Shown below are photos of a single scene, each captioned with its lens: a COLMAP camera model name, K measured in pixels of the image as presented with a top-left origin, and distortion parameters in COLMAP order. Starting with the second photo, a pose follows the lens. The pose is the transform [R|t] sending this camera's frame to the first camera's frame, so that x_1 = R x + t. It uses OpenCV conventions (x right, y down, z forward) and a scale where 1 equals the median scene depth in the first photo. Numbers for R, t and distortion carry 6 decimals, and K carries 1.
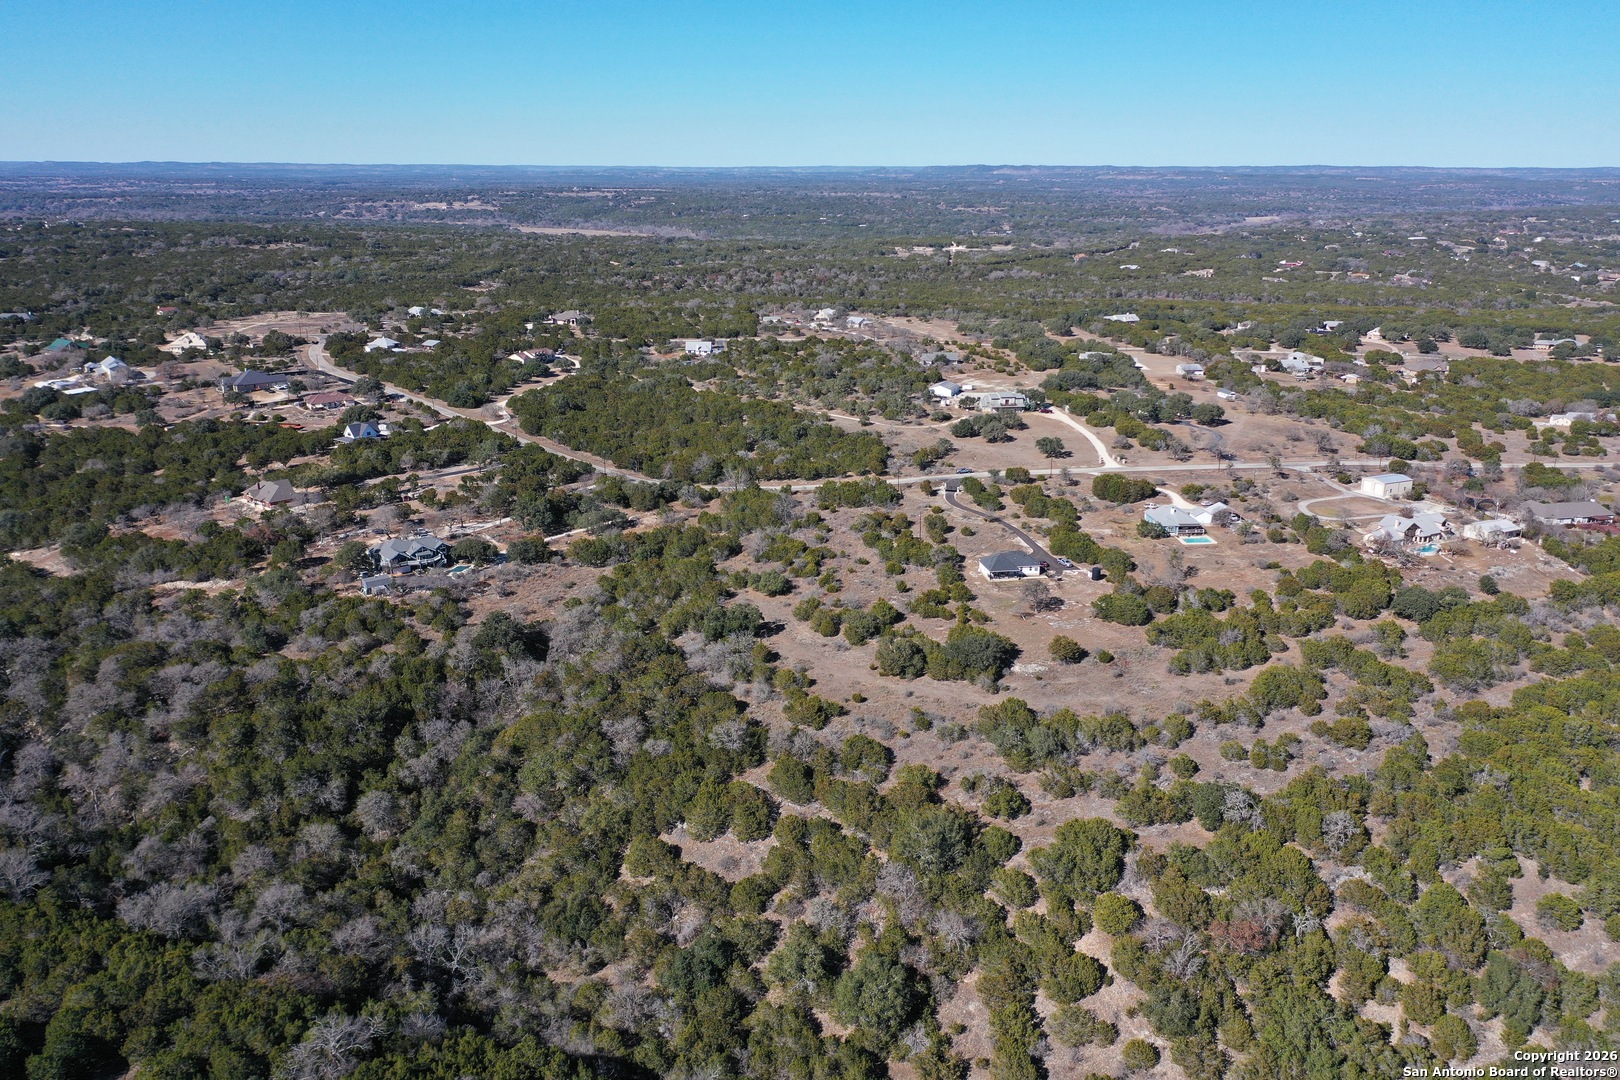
lens RADIAL K [[1415.6, 0, 810.0], [0, 1415.6, 540.0], [0, 0, 1]] dist [0.004908, -0.007070]
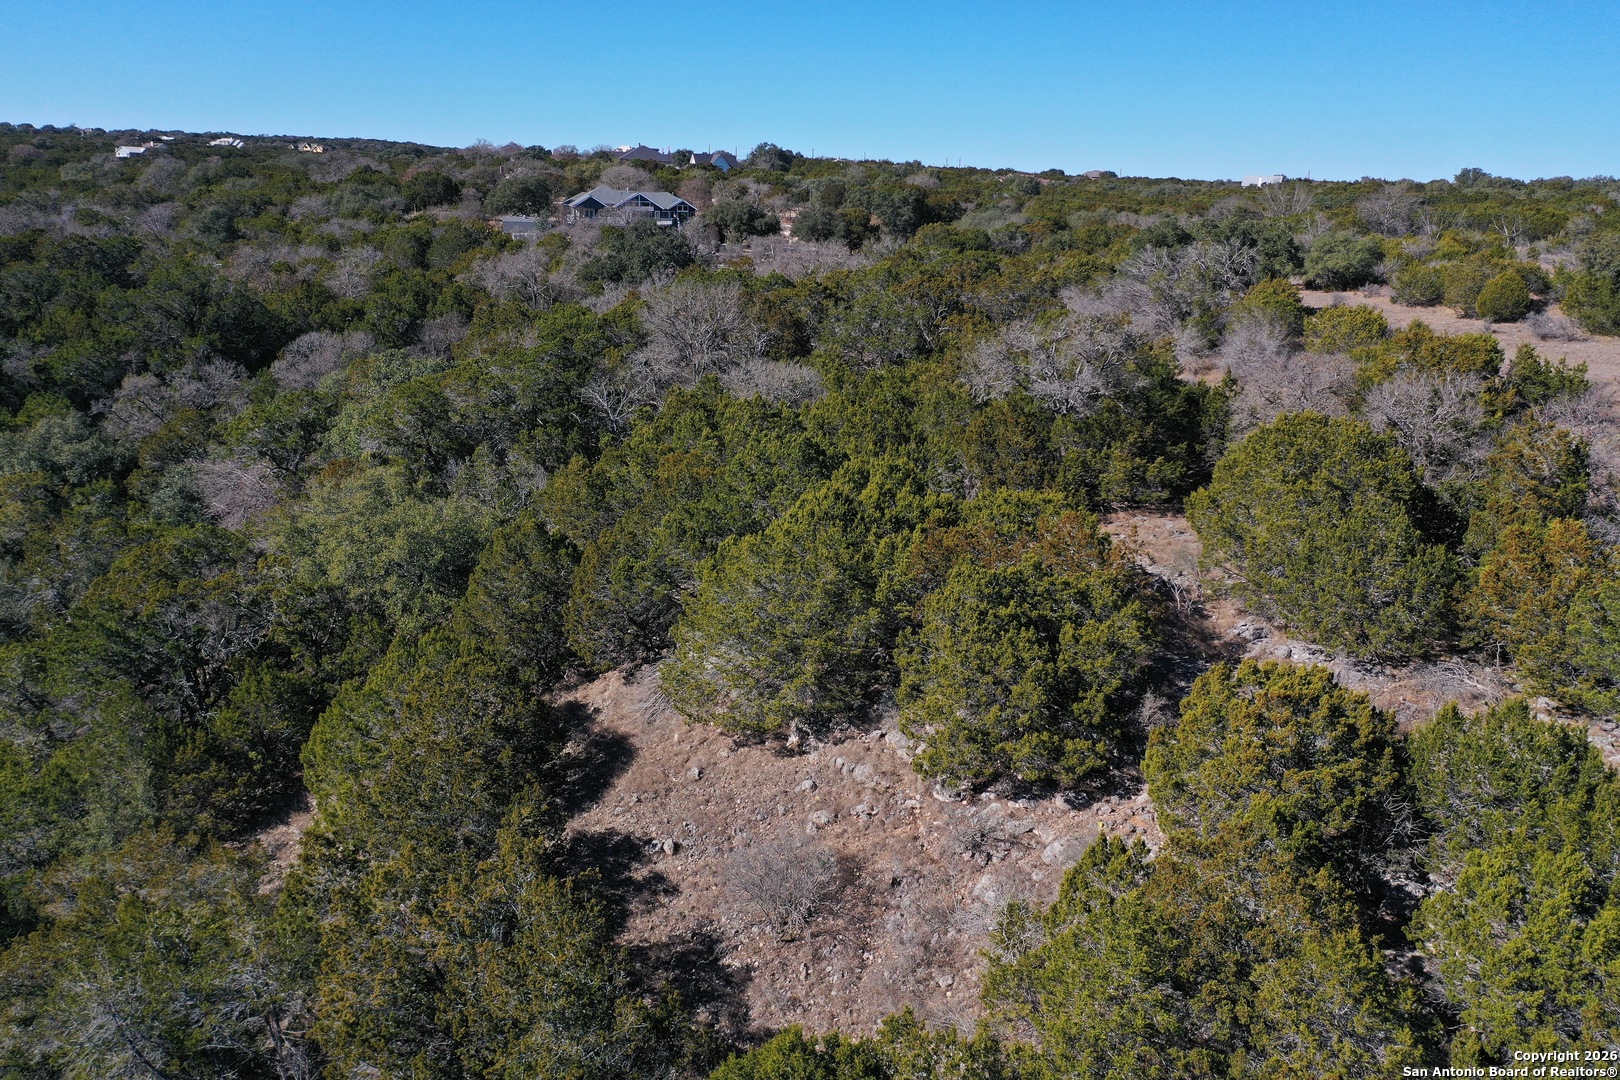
lens RADIAL K [[1296.4, 0, 810.0], [0, 1296.4, 540.0], [0, 0, 1]] dist [-0.003933, -0.000395]
pose [[0.906415, 0.128870, -0.402249, -0.005234], [-0.148623, 0.988728, -0.018140, 0.149946], [0.395377, 0.076226, 0.915350, 0.676241]]
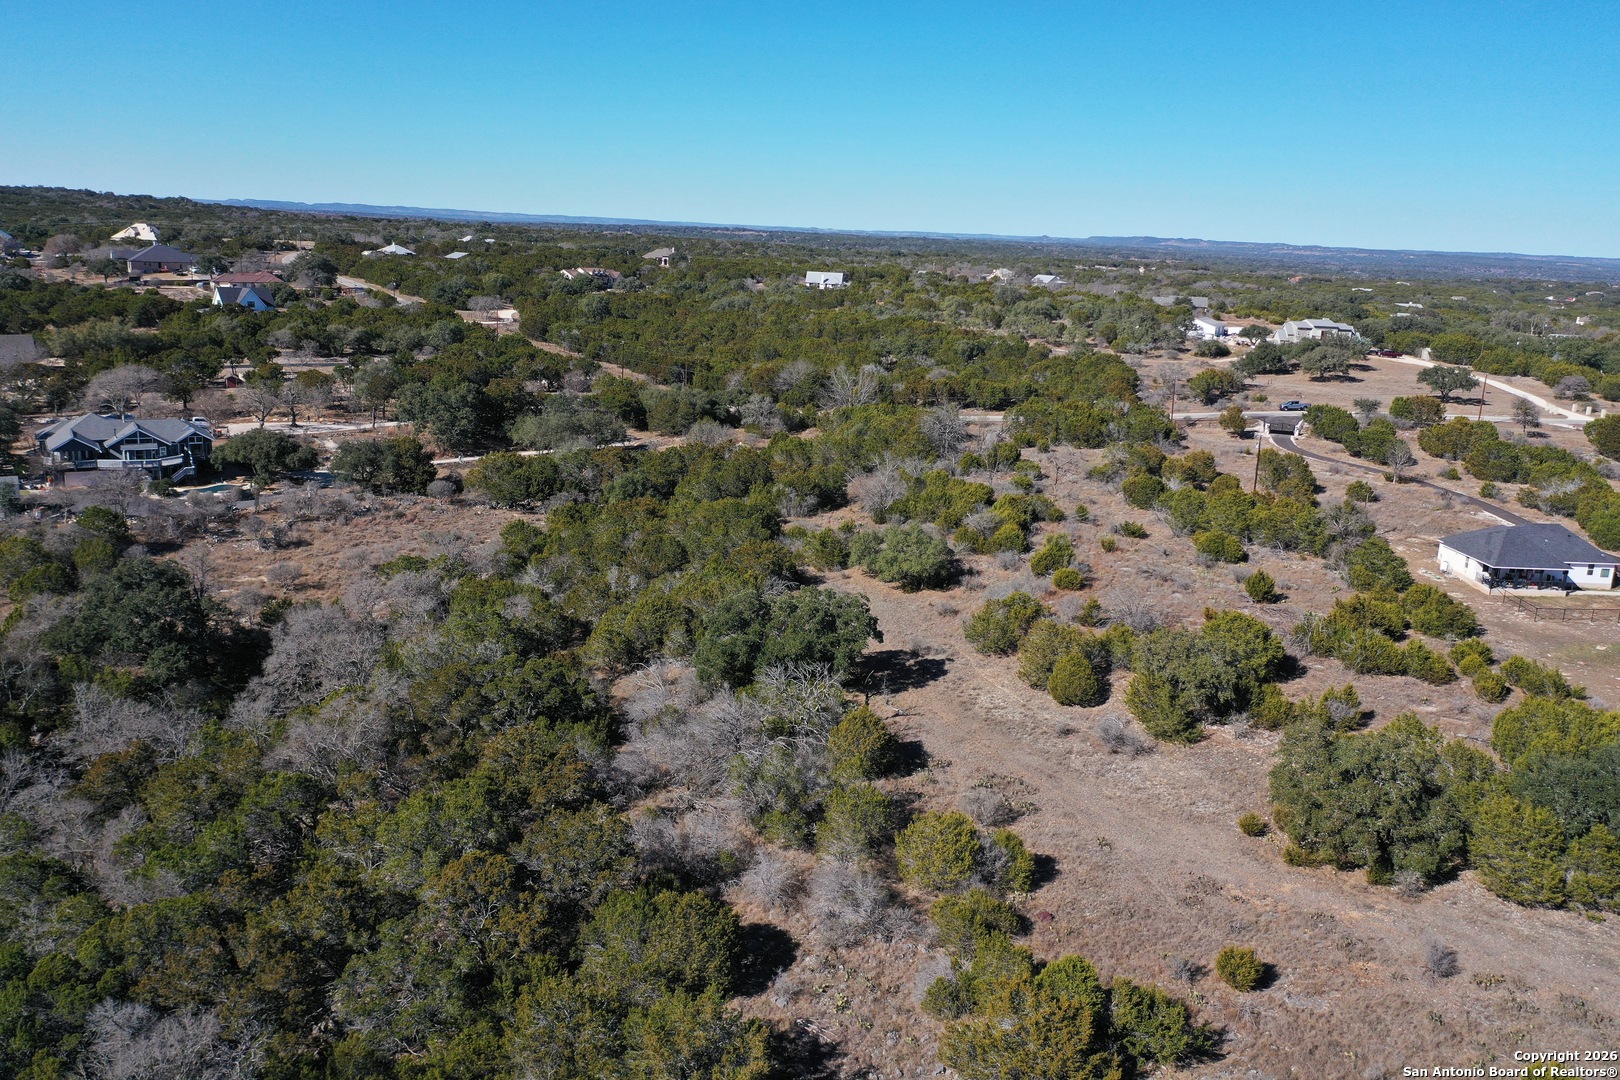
lens RADIAL K [[1296.4, 0, 810.0], [0, 1296.4, 540.0], [0, 0, 1]] dist [-0.003933, -0.000395]
pose [[0.992236, 0.068736, -0.103649, -0.019513], [-0.074509, 0.995817, -0.052894, 0.051161], [0.099580, 0.060206, 0.993206, 0.702832]]
